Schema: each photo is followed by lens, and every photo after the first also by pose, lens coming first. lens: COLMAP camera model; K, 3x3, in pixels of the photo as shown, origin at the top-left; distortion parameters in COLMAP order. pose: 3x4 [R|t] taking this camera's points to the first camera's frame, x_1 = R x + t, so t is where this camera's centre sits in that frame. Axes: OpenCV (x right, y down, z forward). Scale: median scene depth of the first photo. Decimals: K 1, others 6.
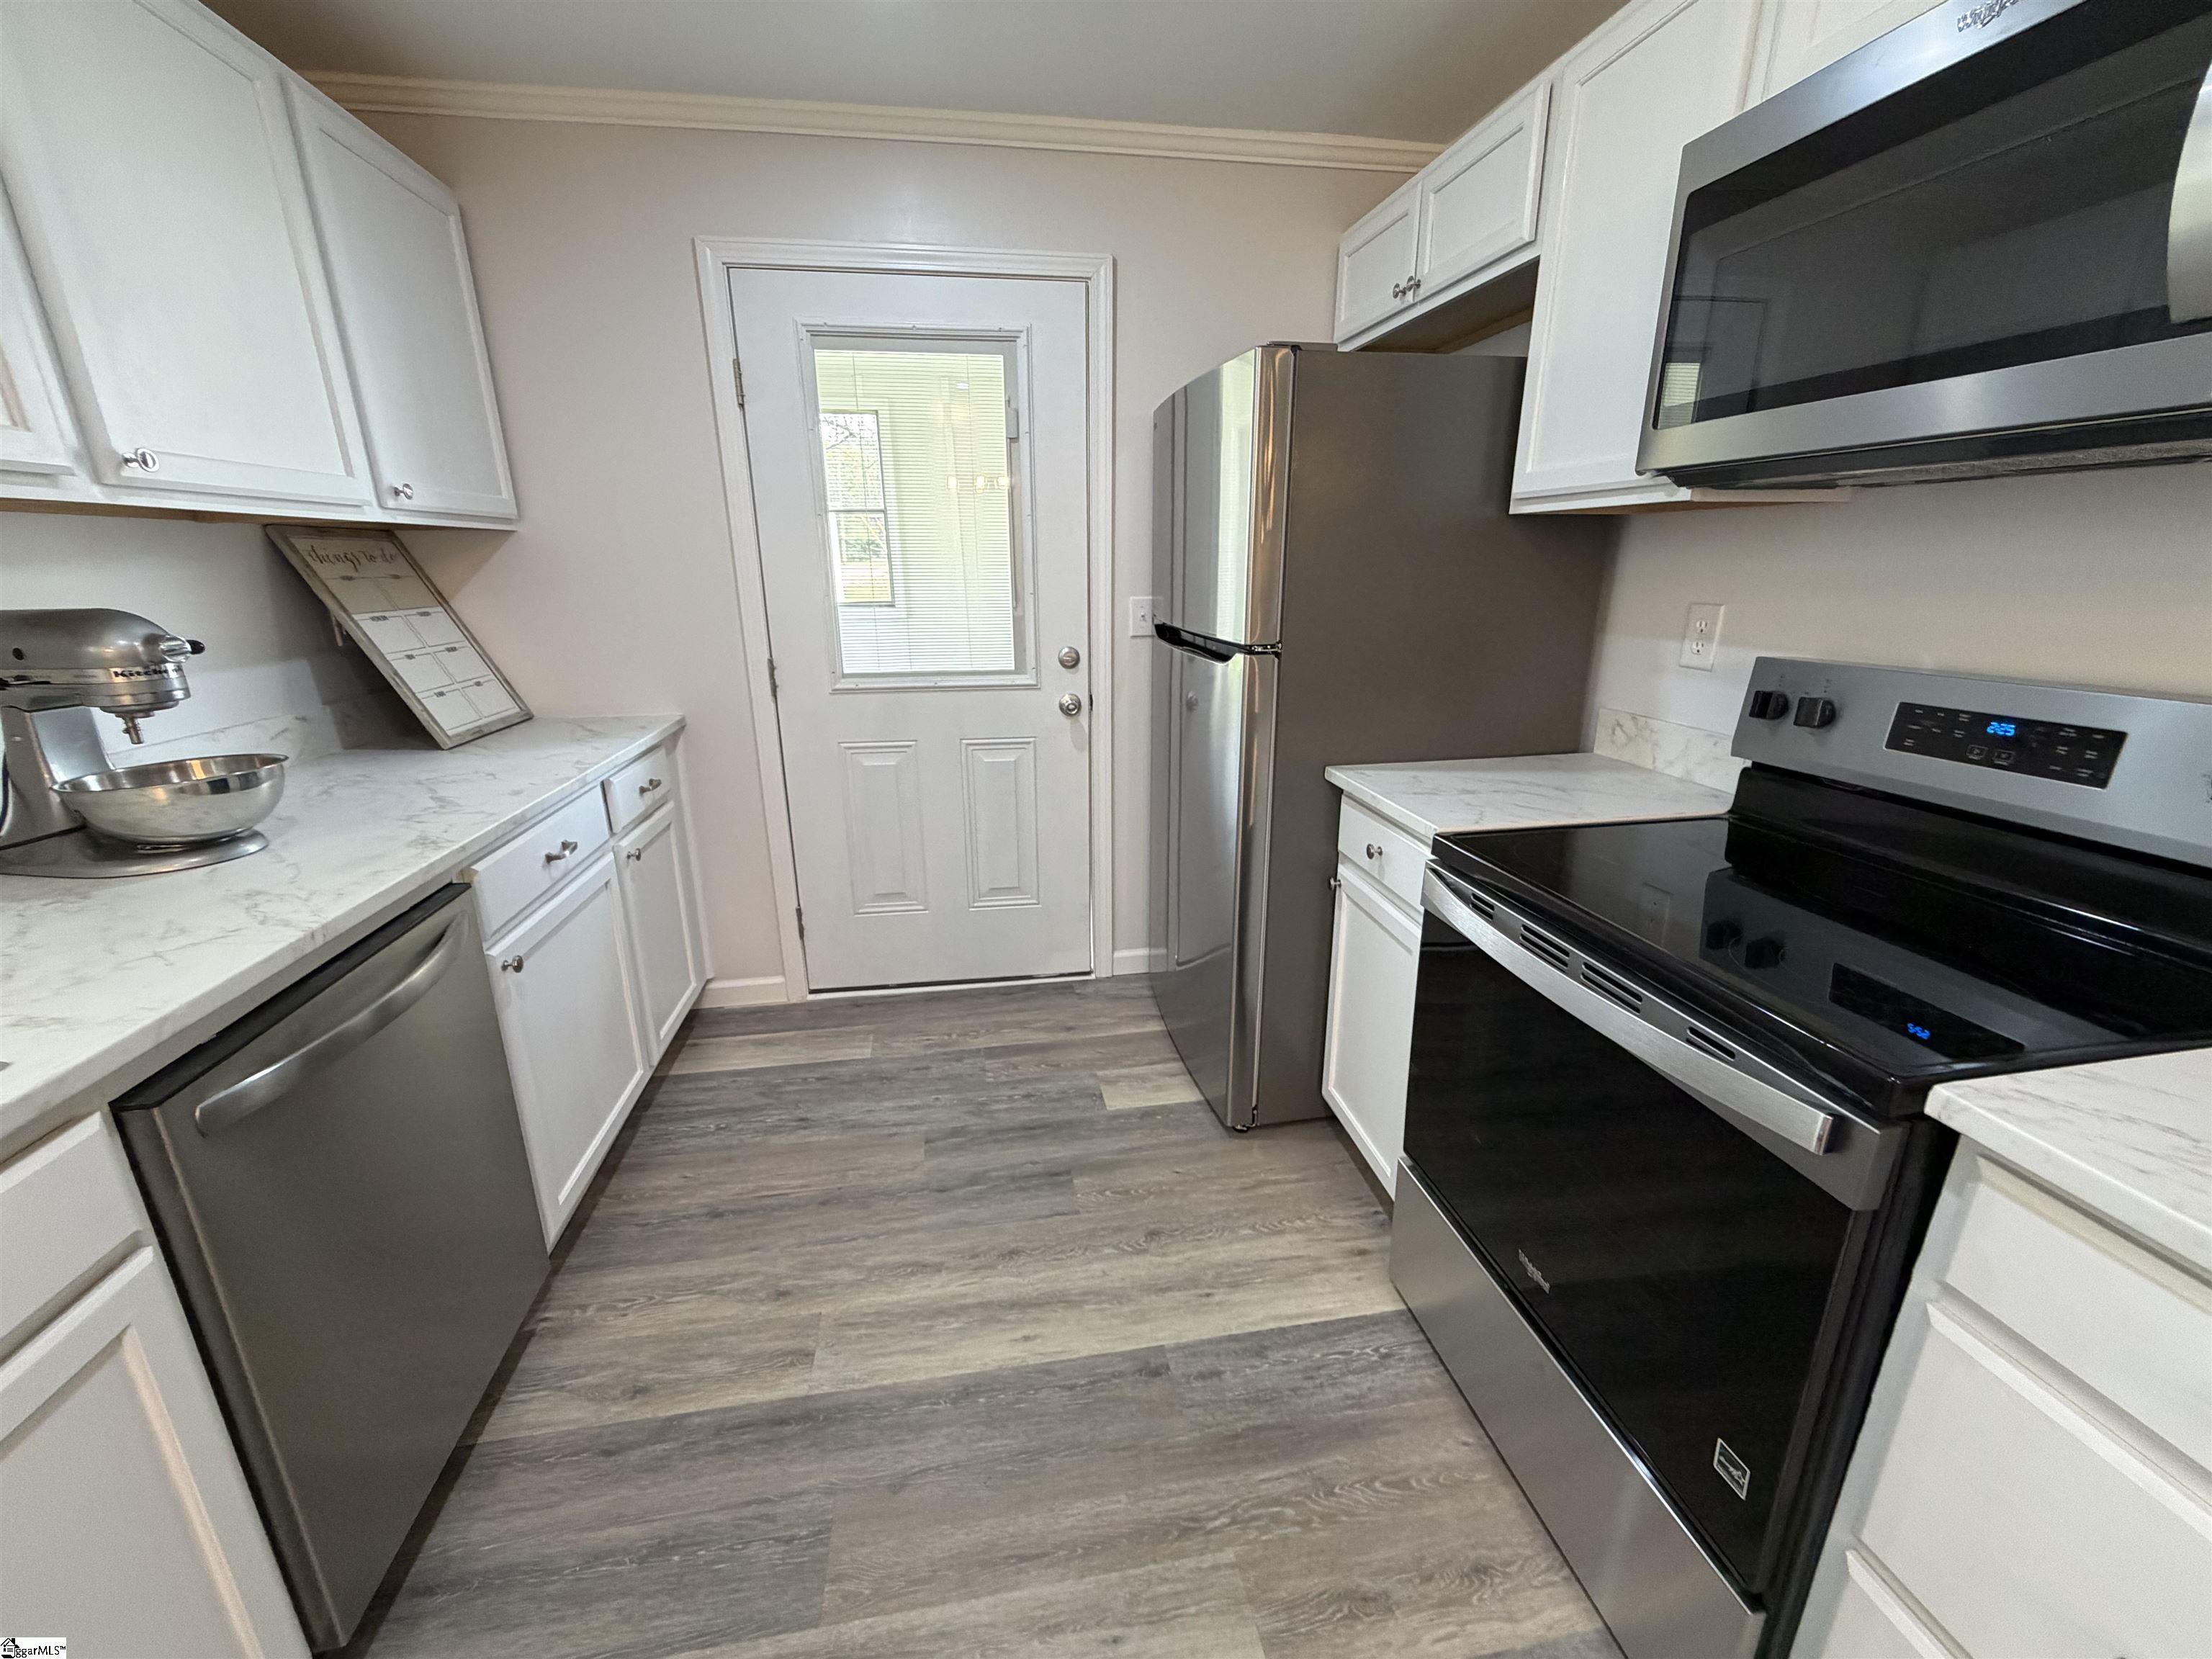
lens RADIAL K [[888.5, 0, 1106.6], [0, 888.5, 827.2], [0, 0, 1]] dist [0.000906, 0.000148]
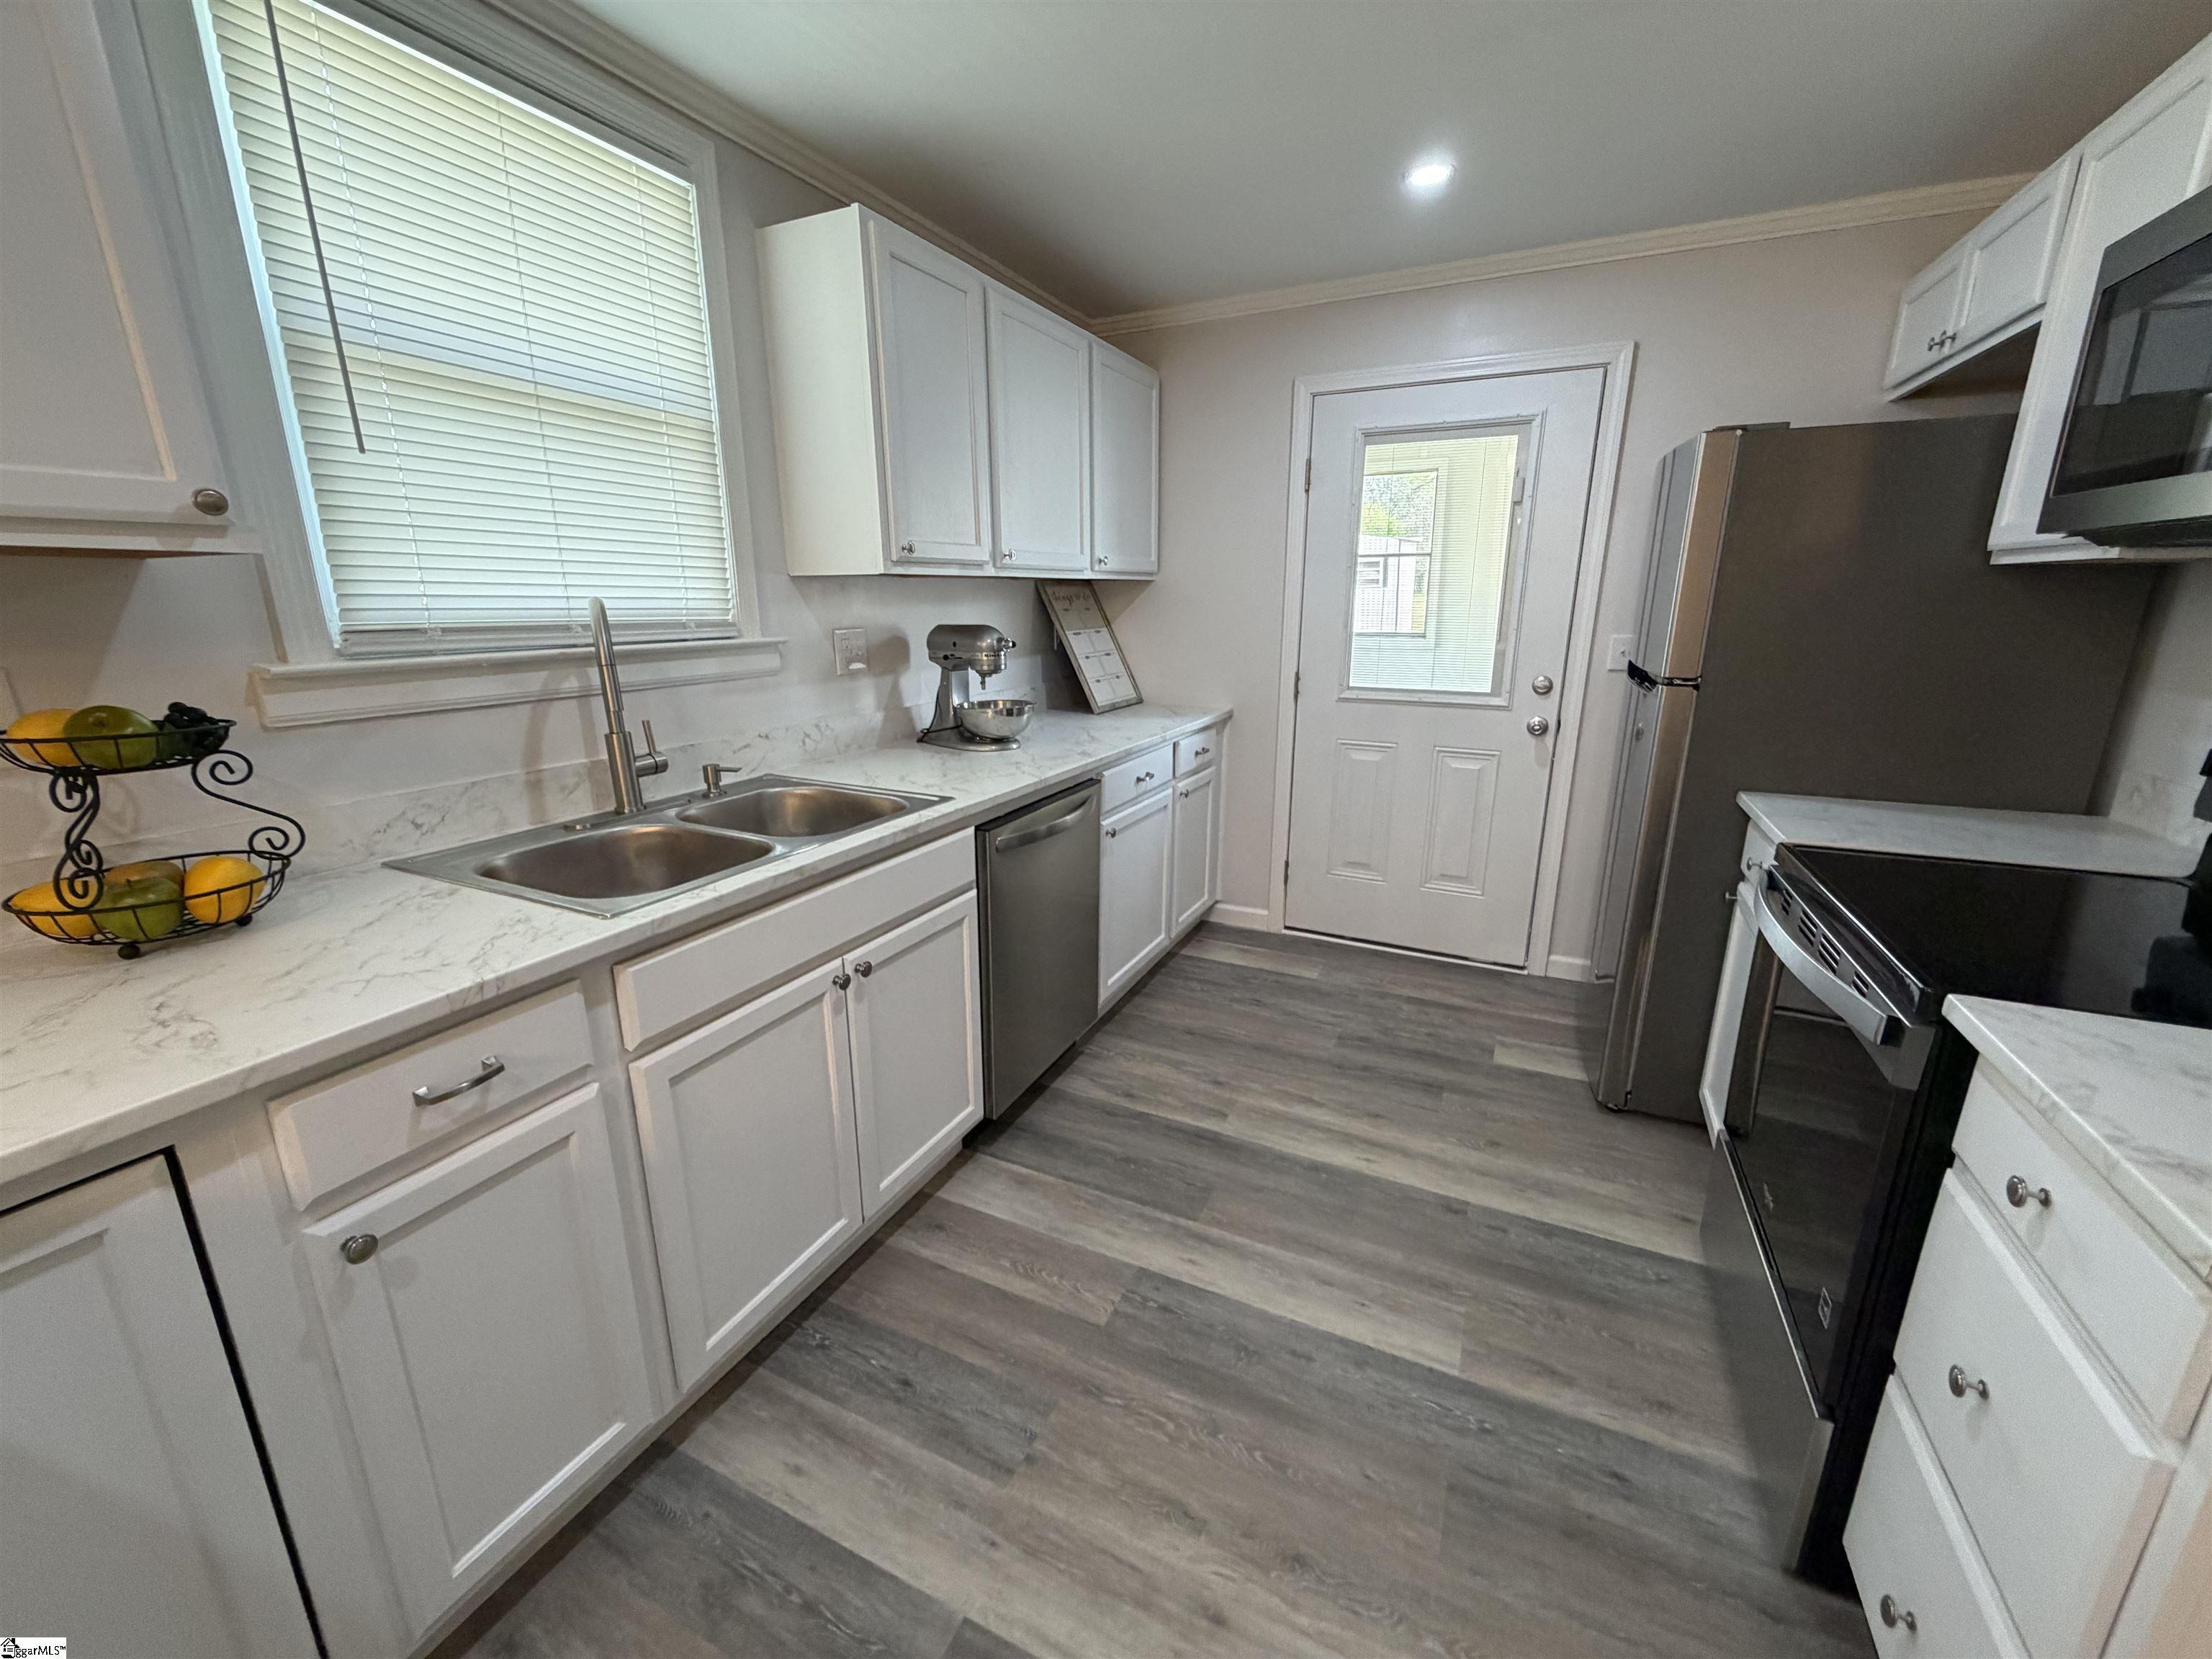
lens RADIAL K [[888.5, 0, 1101.0], [0, 888.5, 827.6], [0, 0, 1]] dist [0.000906, 0.000148]
pose [[0.814425, 0.152361, -0.559909, 0.227874], [-0.170357, 0.985174, 0.020288, 0.089646], [0.554699, 0.078861, 0.828305, -0.357458]]
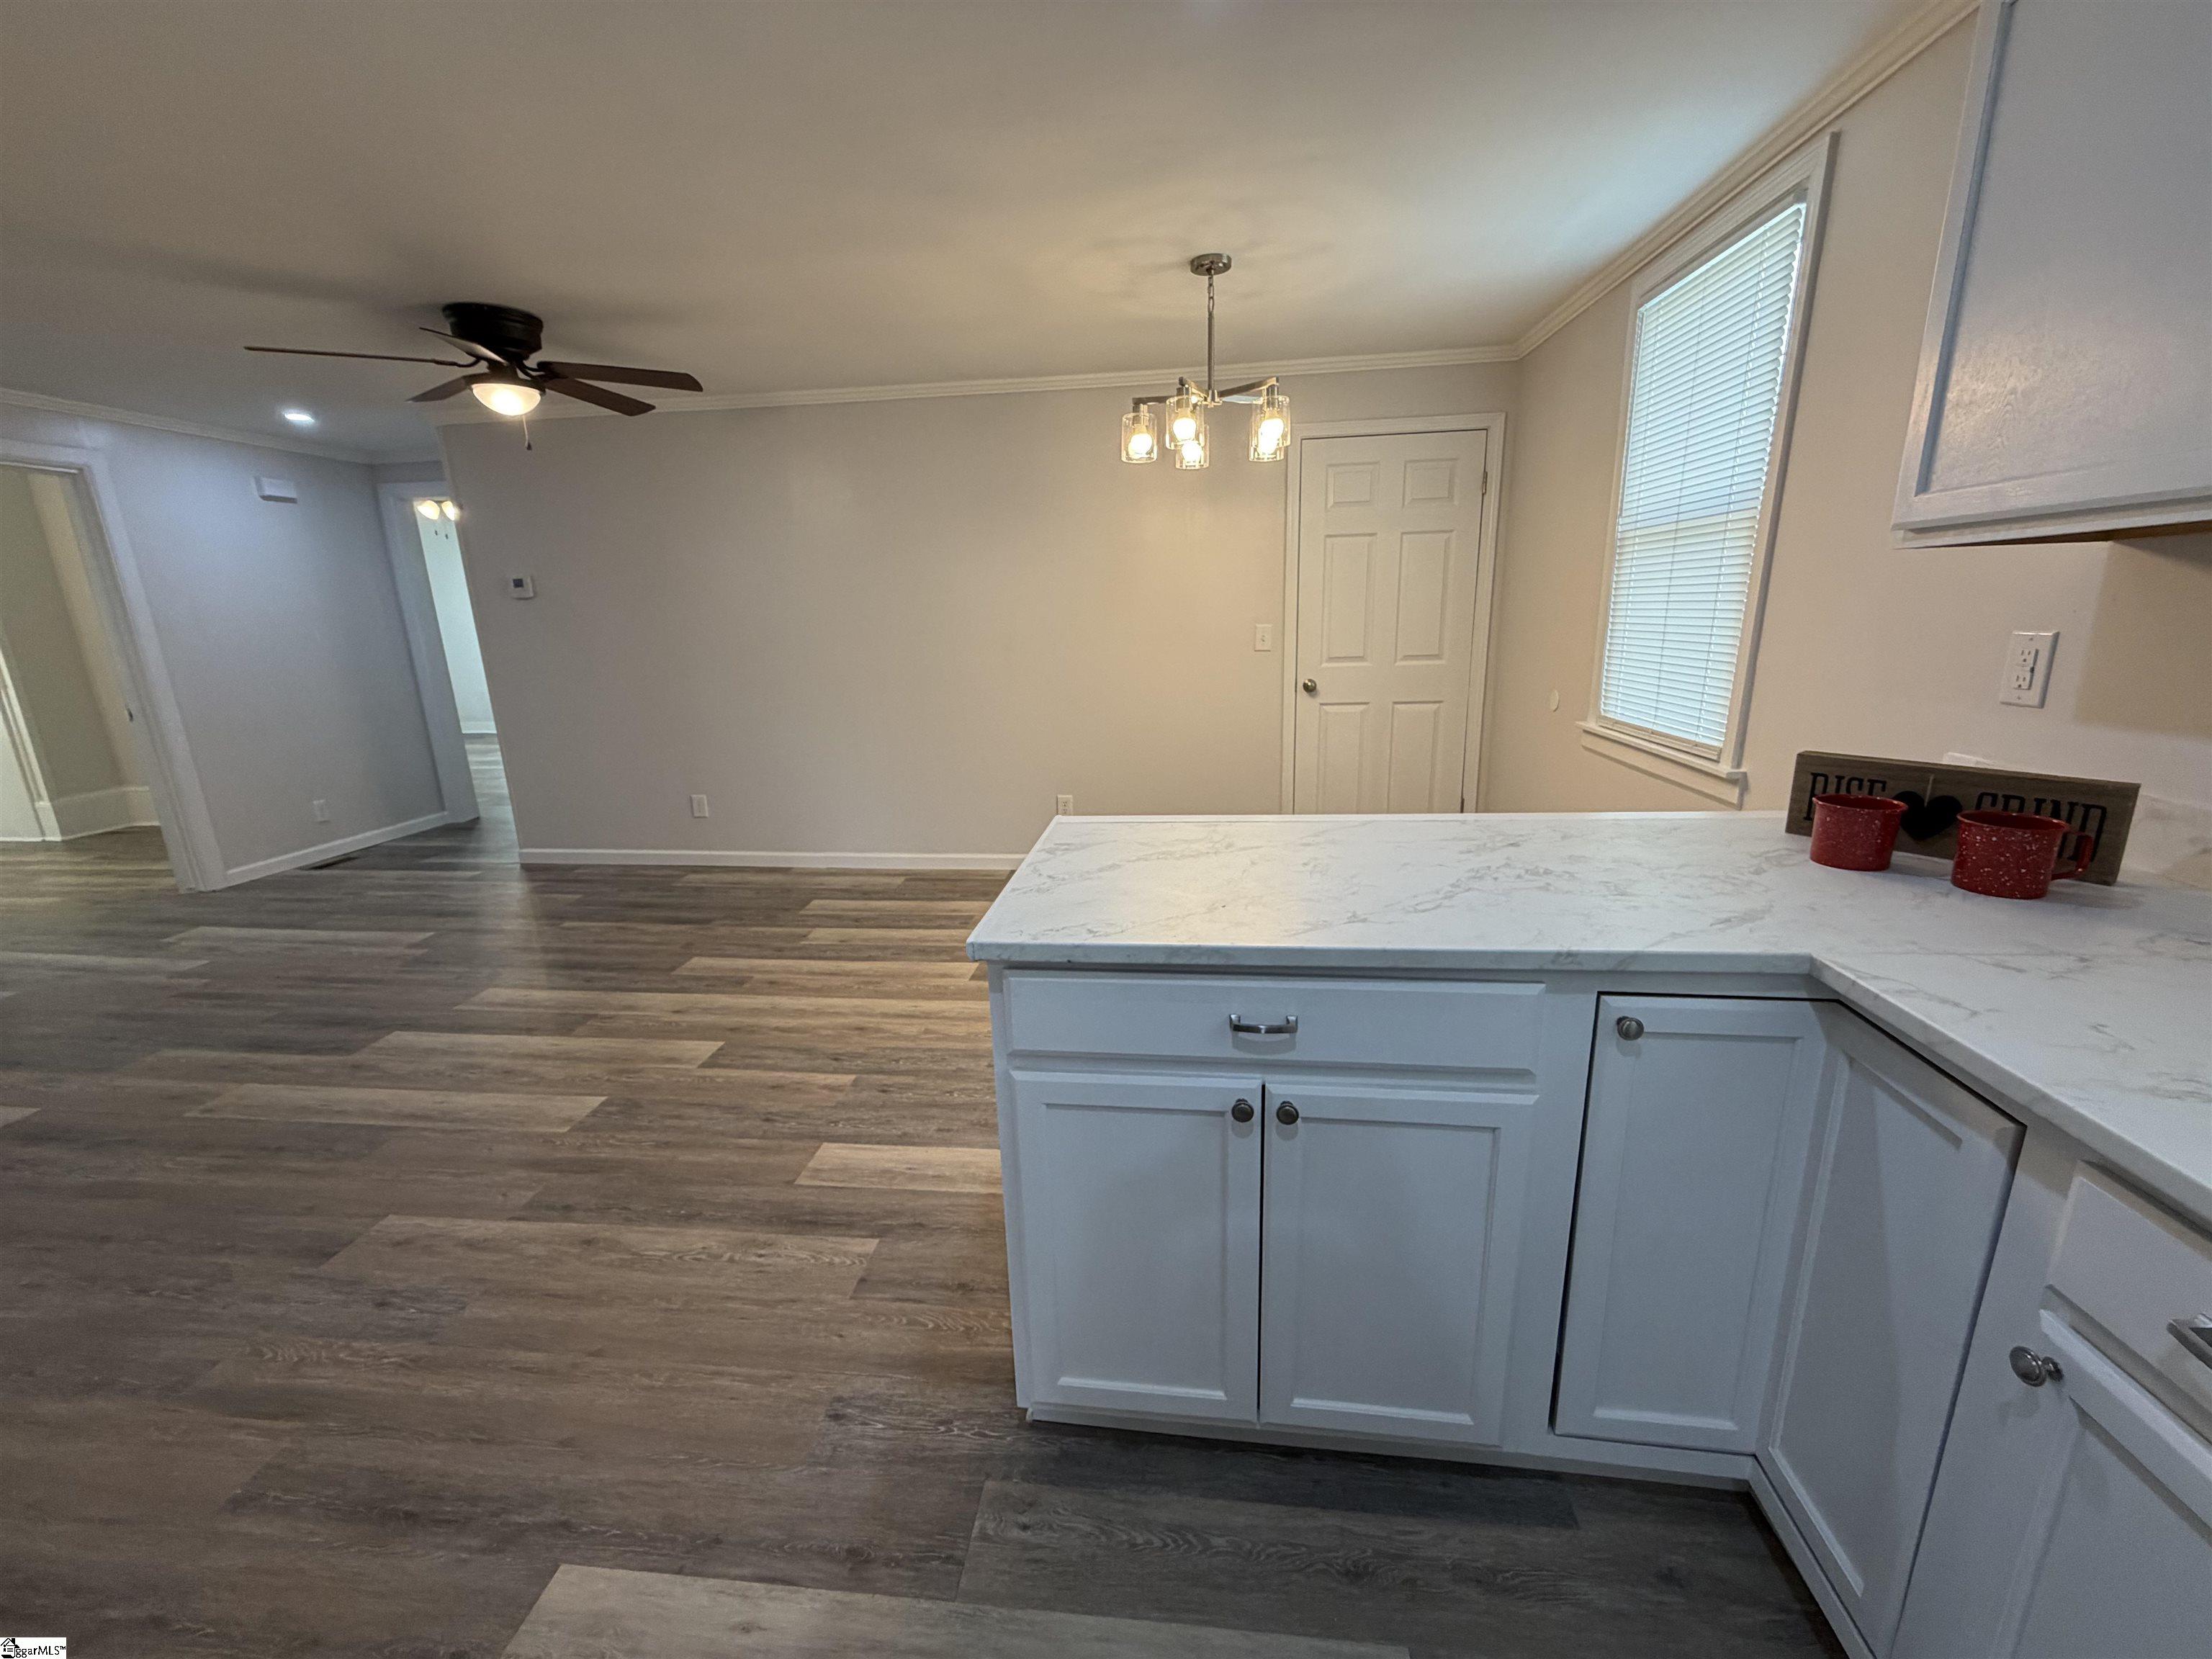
lens RADIAL K [[888.5, 0, 1104.6], [0, 888.5, 829.8], [0, 0, 1]] dist [0.000906, 0.000148]
pose [[-0.958330, -0.034054, 0.283625, -0.055487], [0.116573, 0.859815, 0.497121, -0.061492], [-0.260794, 0.509470, -0.820017, 0.165191]]
